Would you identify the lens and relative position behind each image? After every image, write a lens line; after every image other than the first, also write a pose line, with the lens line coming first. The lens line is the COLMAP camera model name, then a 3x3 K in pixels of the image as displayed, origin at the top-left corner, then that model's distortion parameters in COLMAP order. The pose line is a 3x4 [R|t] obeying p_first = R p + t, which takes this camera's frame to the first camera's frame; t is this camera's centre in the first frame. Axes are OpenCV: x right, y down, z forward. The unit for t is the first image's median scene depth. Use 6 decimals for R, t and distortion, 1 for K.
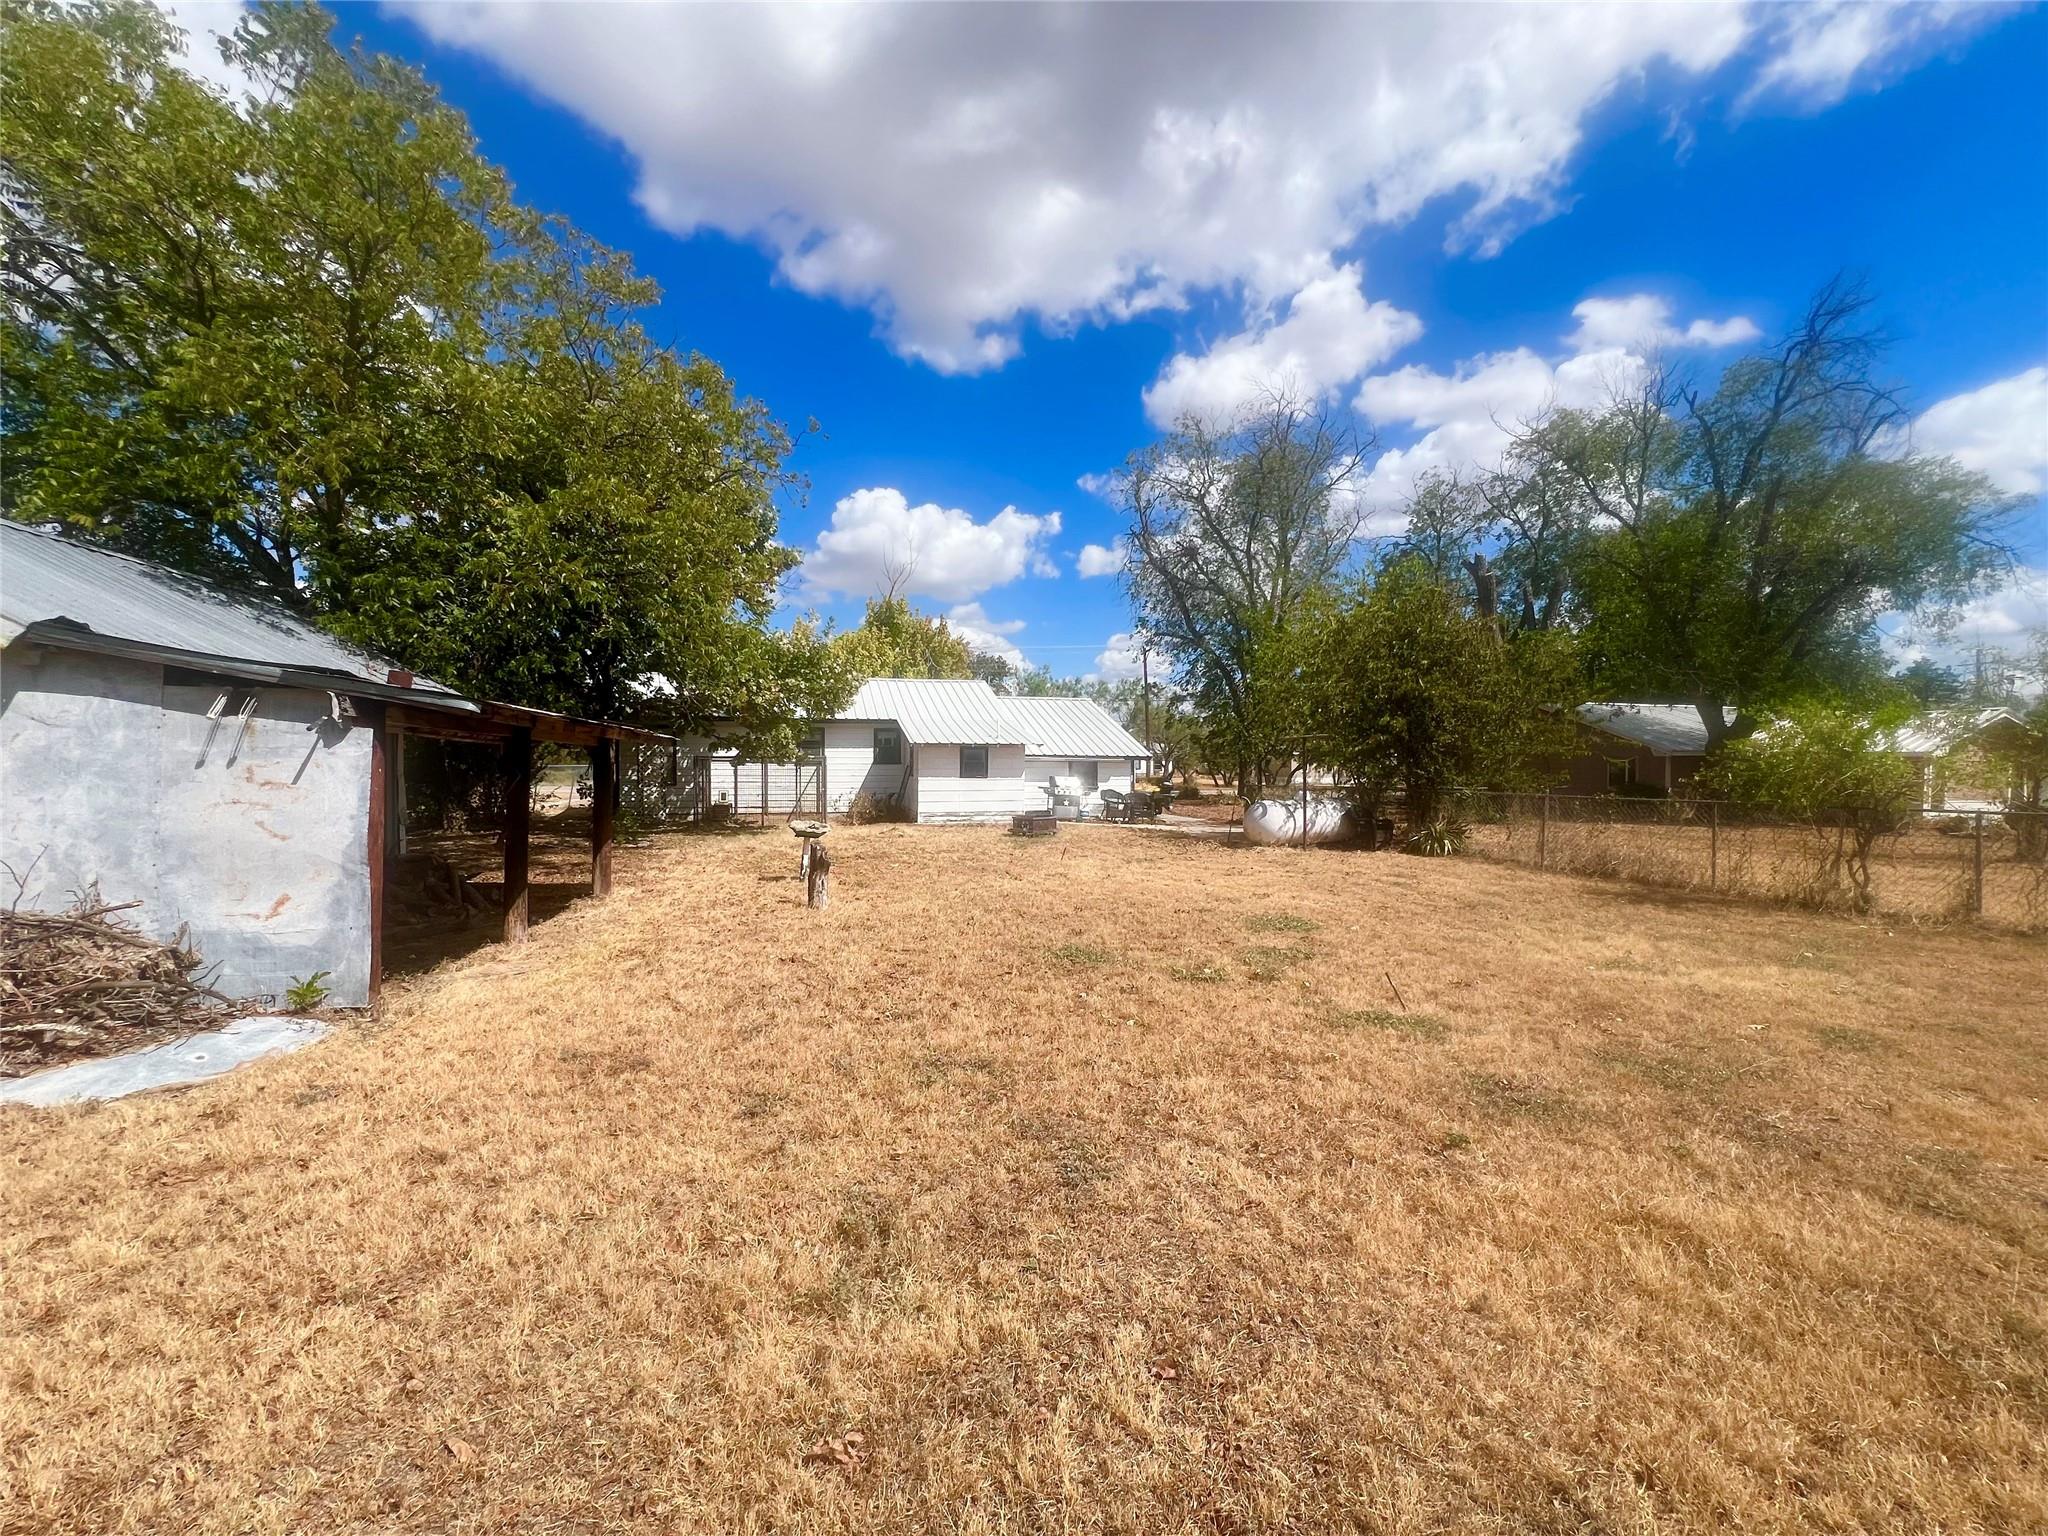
lens RADIAL K [[809.6, 0, 1055.2], [0, 809.6, 770.1], [0, 0, 1]] dist [0.000958, 0.000313]
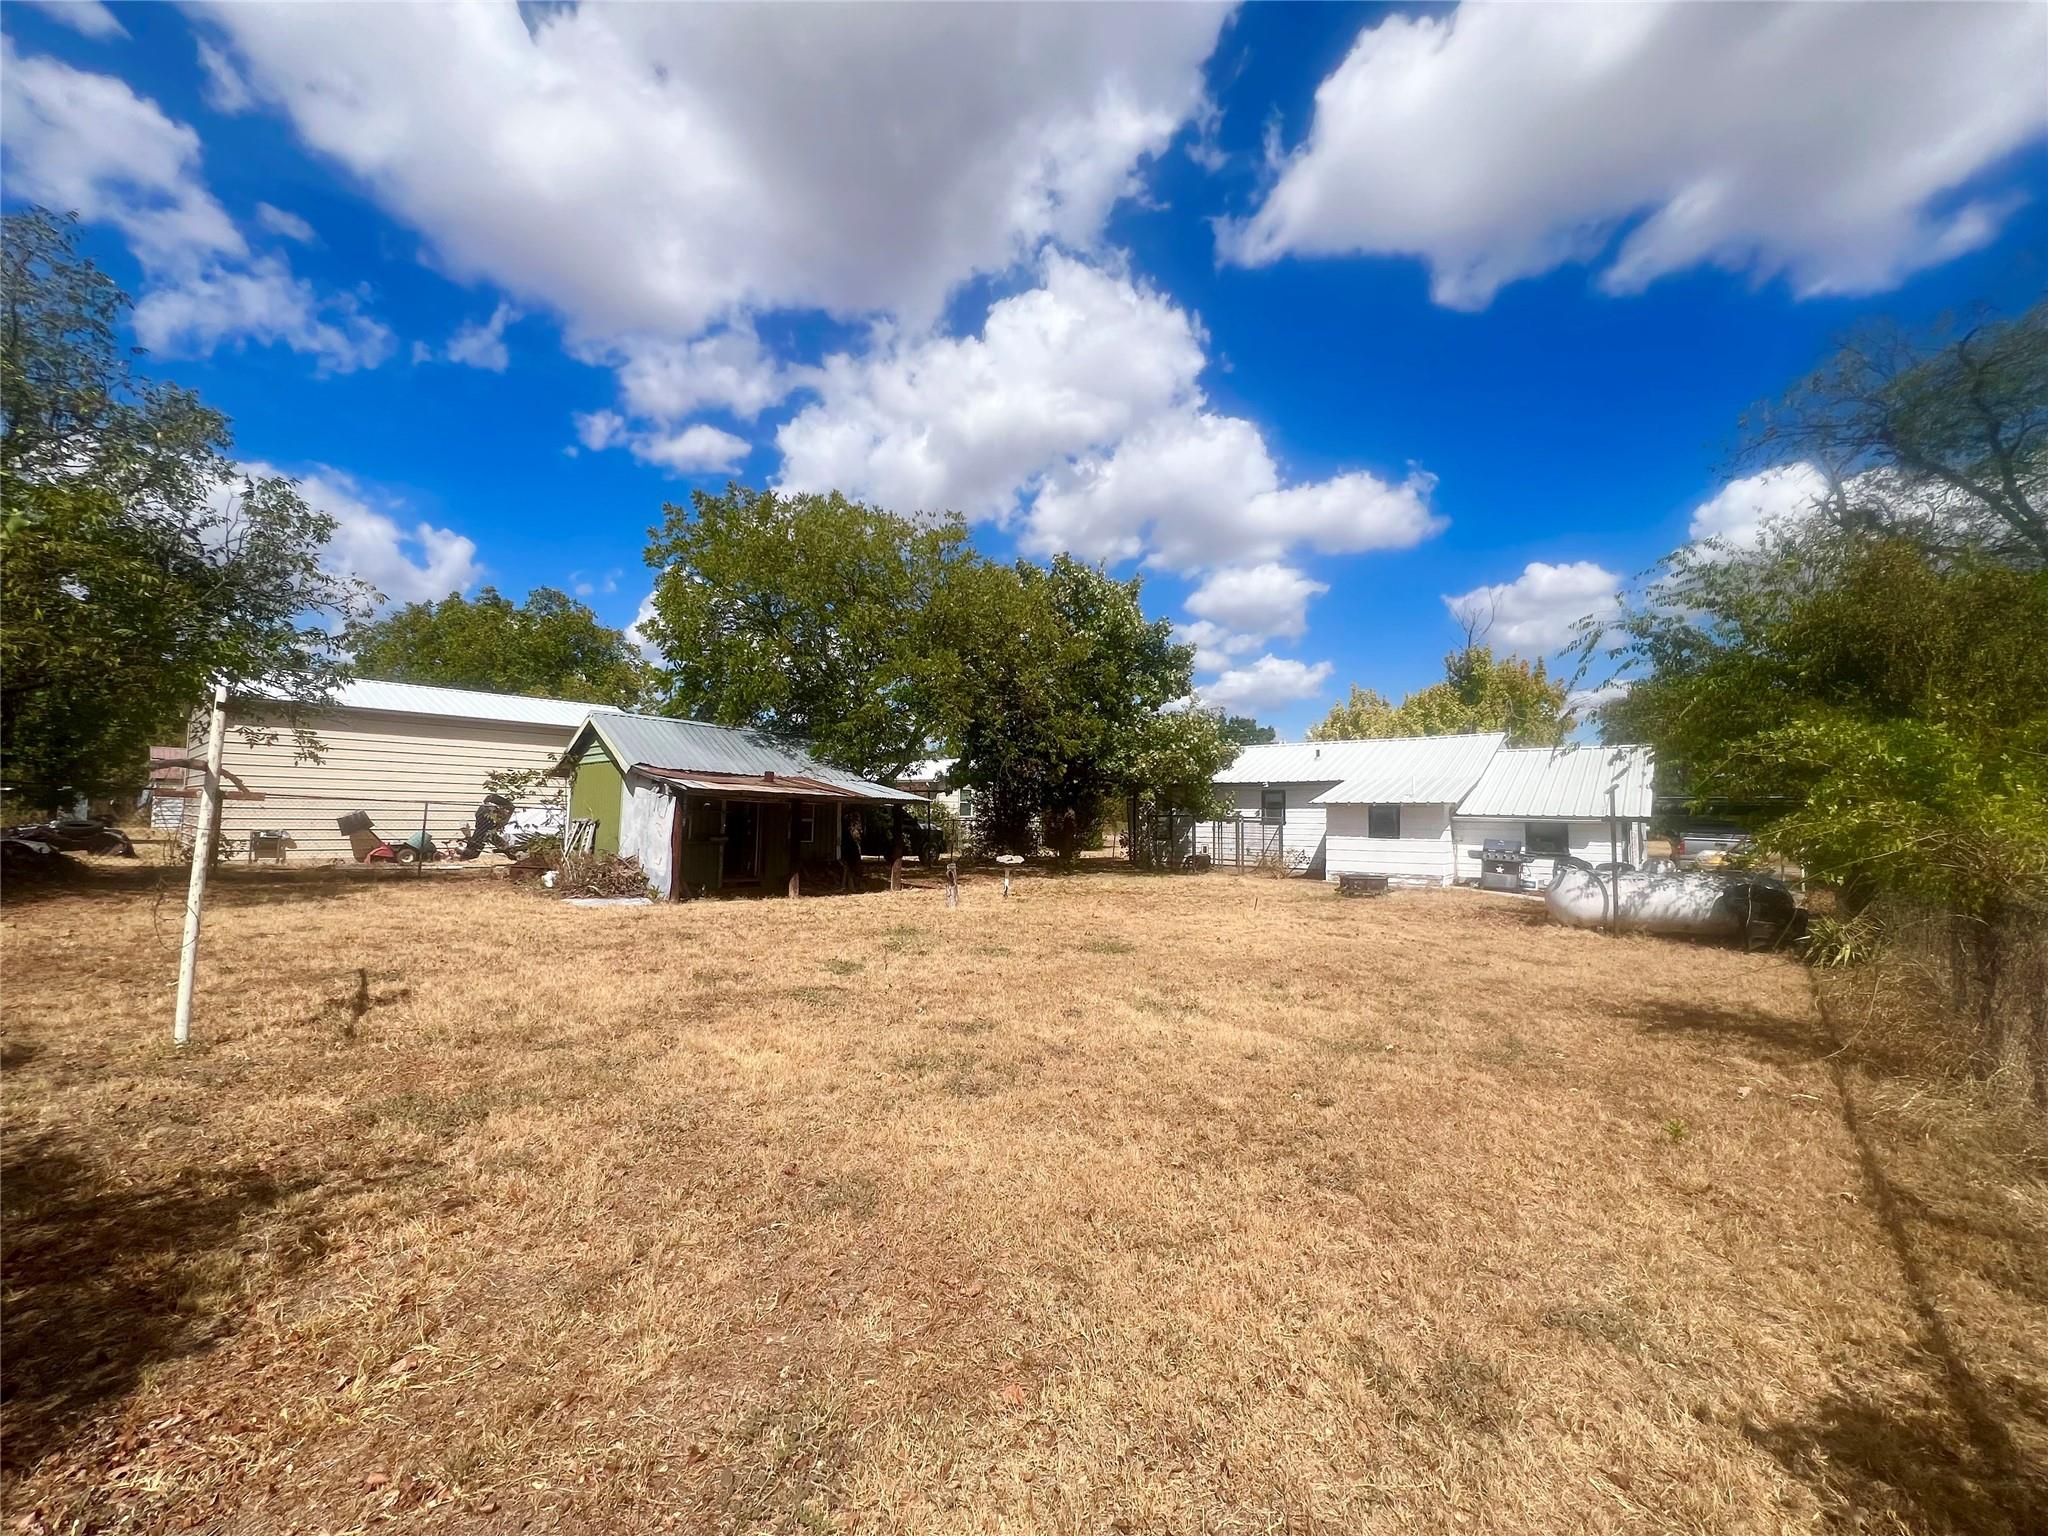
lens RADIAL K [[809.6, 0, 1055.2], [0, 809.6, 770.1], [0, 0, 1]] dist [0.000958, 0.000313]
pose [[0.582851, -0.047245, -0.811204, 0.444286], [-0.015428, 0.997485, -0.069179, 0.001405], [0.812432, 0.052836, 0.580657, 0.088349]]
